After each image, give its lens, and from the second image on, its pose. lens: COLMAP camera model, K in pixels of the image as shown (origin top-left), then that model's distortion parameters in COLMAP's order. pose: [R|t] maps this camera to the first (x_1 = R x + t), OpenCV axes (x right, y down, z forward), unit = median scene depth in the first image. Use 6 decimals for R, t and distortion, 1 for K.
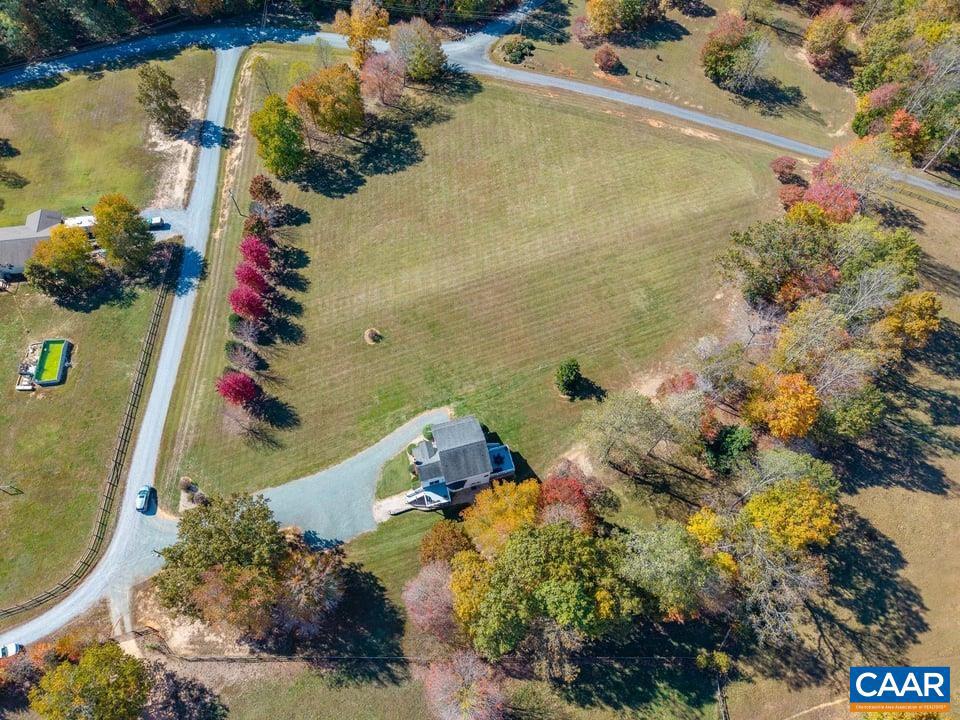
lens RADIAL K [[644.4, 0, 477.1], [0, 644.4, 374.9], [0, 0, 1]] dist [0.025861, -0.027542]
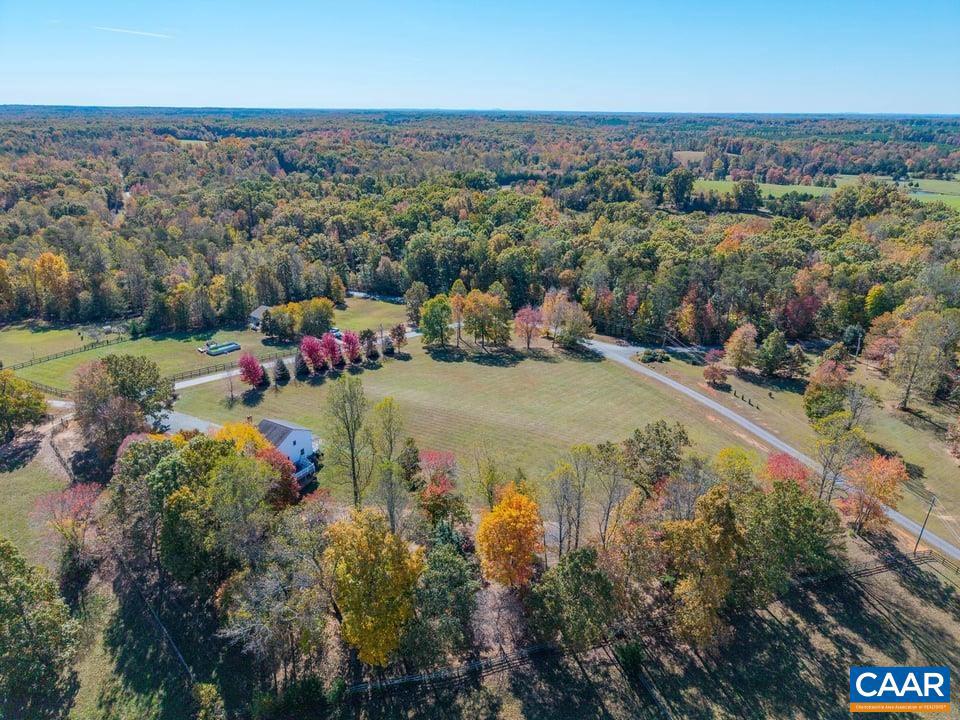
lens RADIAL K [[644.4, 0, 472.8], [0, 644.4, 351.7], [0, 0, 1]] dist [0.025861, -0.027542]
pose [[0.676177, 0.243954, -0.695177, 0.830606], [-0.655453, 0.630047, -0.416441, 0.236597], [0.336401, 0.737243, 0.585923, 0.271416]]
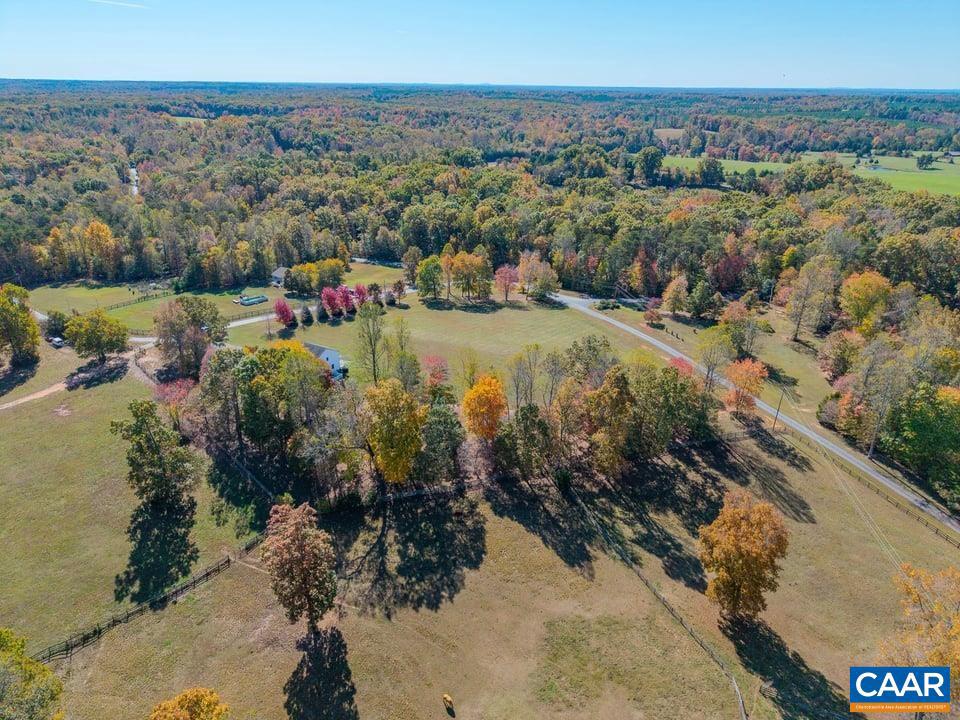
lens RADIAL K [[644.4, 0, 474.3], [0, 644.4, 355.6], [0, 0, 1]] dist [0.025861, -0.027542]
pose [[0.689844, 0.267660, -0.672662, 1.086516], [-0.644793, 0.649631, -0.402767, 0.421549], [0.329177, 0.711574, 0.620729, 0.136464]]
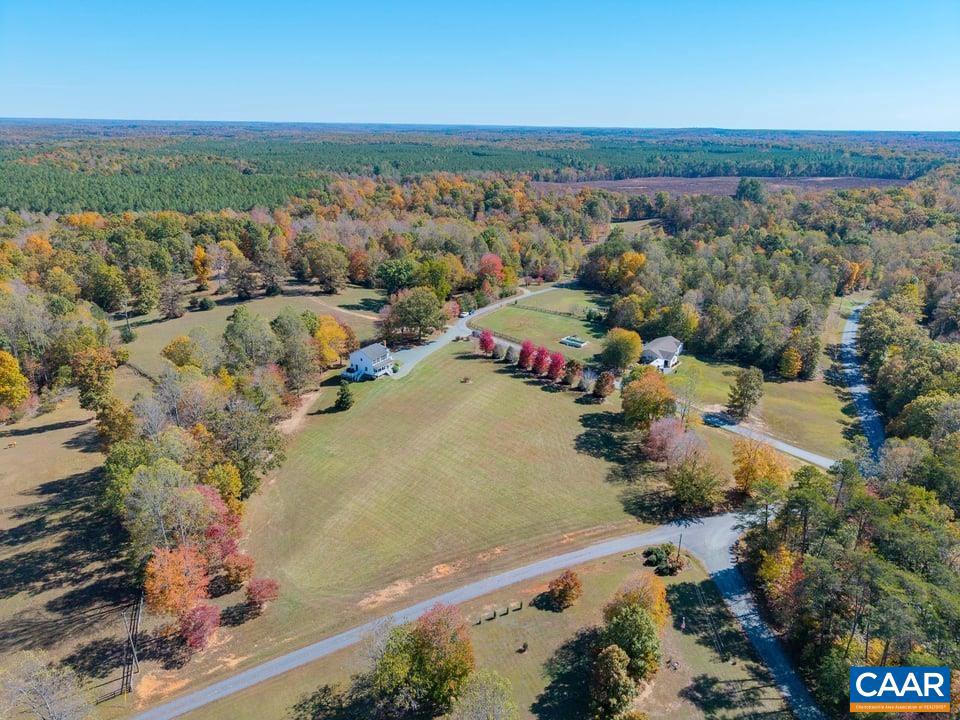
lens RADIAL K [[644.4, 0, 479.4], [0, 644.4, 358.9], [0, 0, 1]] dist [0.025861, -0.027542]
pose [[-0.710618, 0.212401, -0.670751, 0.840338], [-0.640369, 0.199674, 0.741659, -1.233580], [0.291461, 0.956565, -0.005877, 0.942845]]
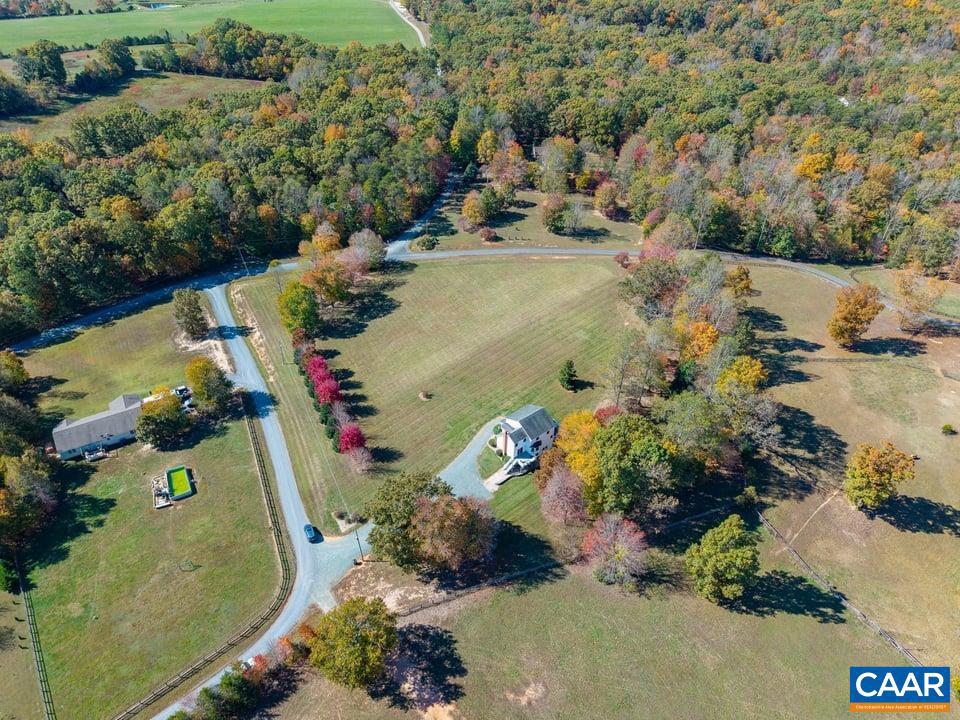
lens RADIAL K [[644.4, 0, 487.9], [0, 644.4, 363.8], [0, 0, 1]] dist [0.025861, -0.027542]
pose [[0.917625, -0.244056, 0.313691, -0.439286], [0.354980, 0.858246, -0.370678, 0.419872], [-0.178757, 0.451497, 0.874183, -0.231588]]
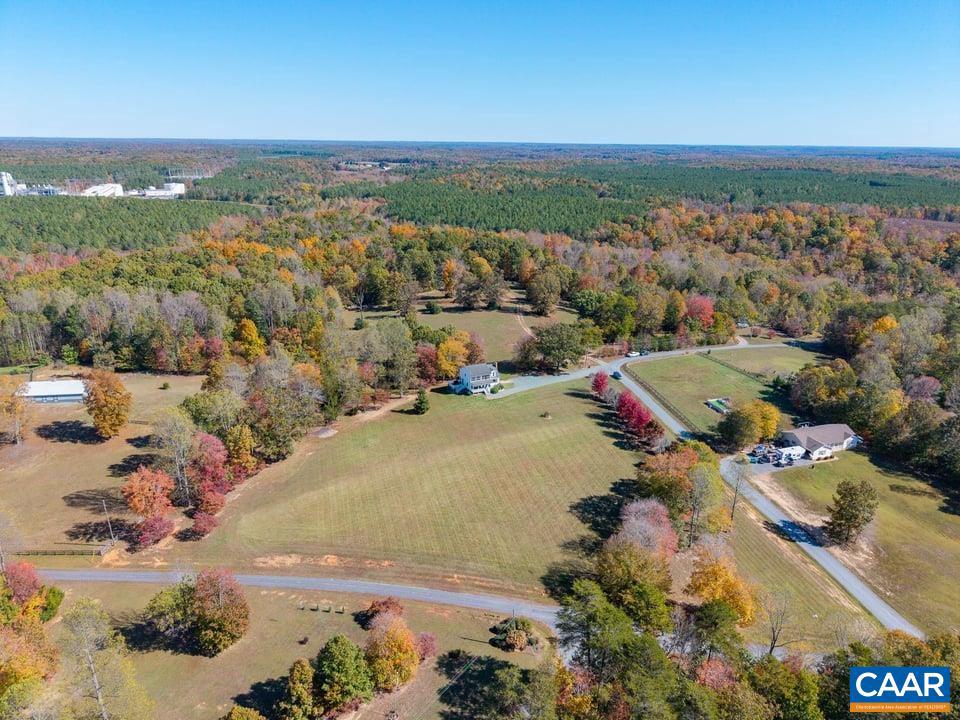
lens RADIAL K [[644.4, 0, 475.7], [0, 644.4, 357.9], [0, 0, 1]] dist [0.025861, -0.027542]
pose [[-0.983961, 0.025751, -0.176517, 0.277066], [-0.171034, 0.144951, 0.974544, -1.556721], [0.050682, 0.989104, -0.138222, 1.041943]]
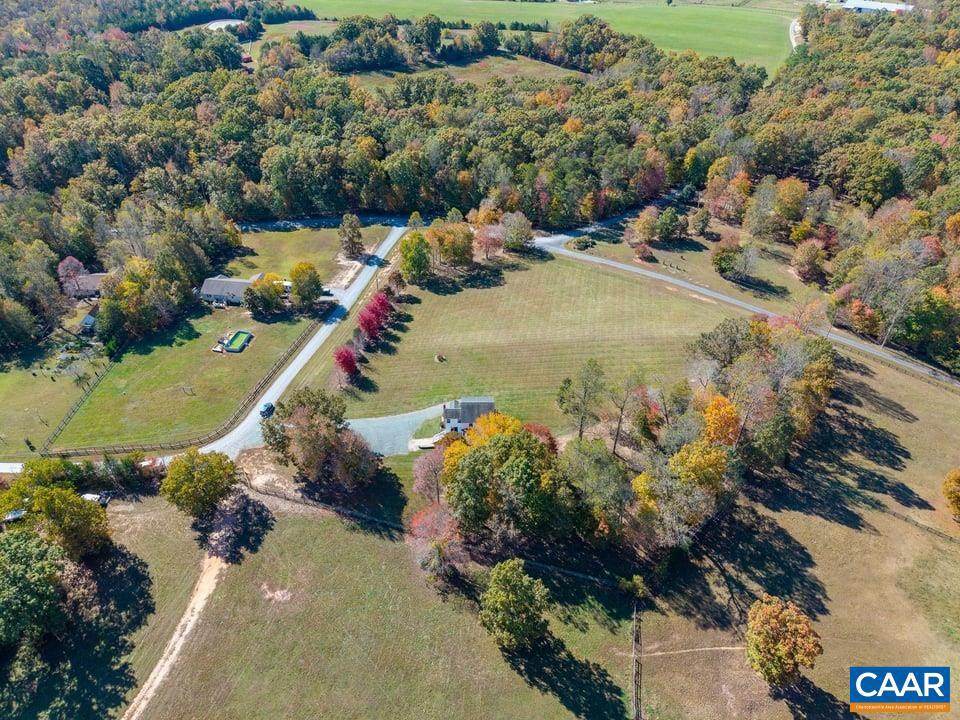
lens RADIAL K [[644.4, 0, 477.1], [0, 644.4, 369.7], [0, 0, 1]] dist [0.025861, -0.027542]
pose [[0.968410, 0.149115, -0.199866, 0.210058], [-0.220985, 0.884534, -0.410810, 0.531610], [0.115530, 0.442000, 0.889544, -0.271719]]
